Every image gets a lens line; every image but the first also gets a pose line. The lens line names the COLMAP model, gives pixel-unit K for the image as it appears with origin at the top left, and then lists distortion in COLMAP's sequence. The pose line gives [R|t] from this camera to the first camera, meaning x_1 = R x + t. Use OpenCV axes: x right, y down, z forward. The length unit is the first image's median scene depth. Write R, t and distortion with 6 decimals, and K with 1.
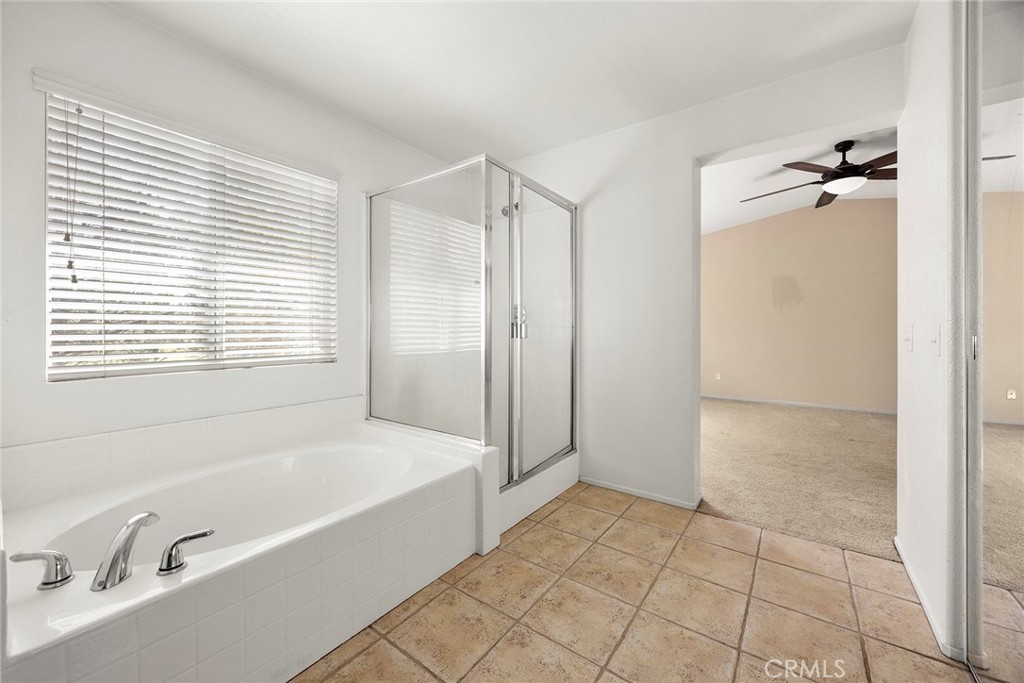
lens RADIAL K [[396.6, 0, 511.6], [0, 396.6, 333.0], [0, 0, 1]] dist [0.000059, -0.000051]
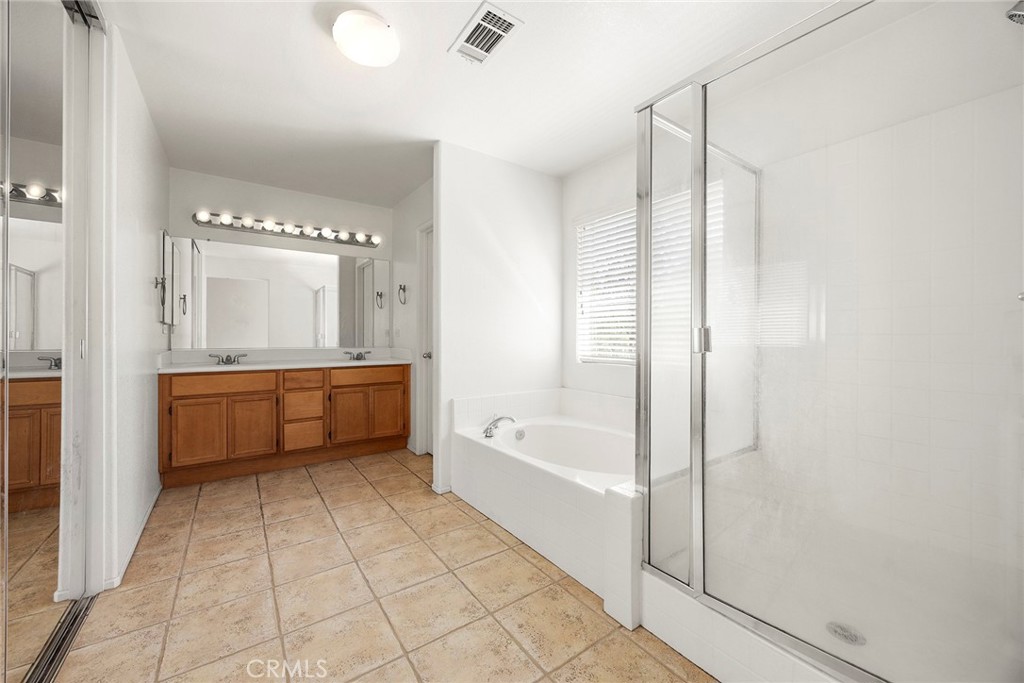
lens RADIAL K [[396.6, 0, 510.9], [0, 396.6, 336.3], [0, 0, 1]] dist [0.000059, -0.000051]
pose [[-0.330406, -0.005192, -0.943825, 0.960961], [-0.008971, 0.999957, -0.002360, -0.006759], [0.943796, 0.007688, -0.330438, 1.346444]]
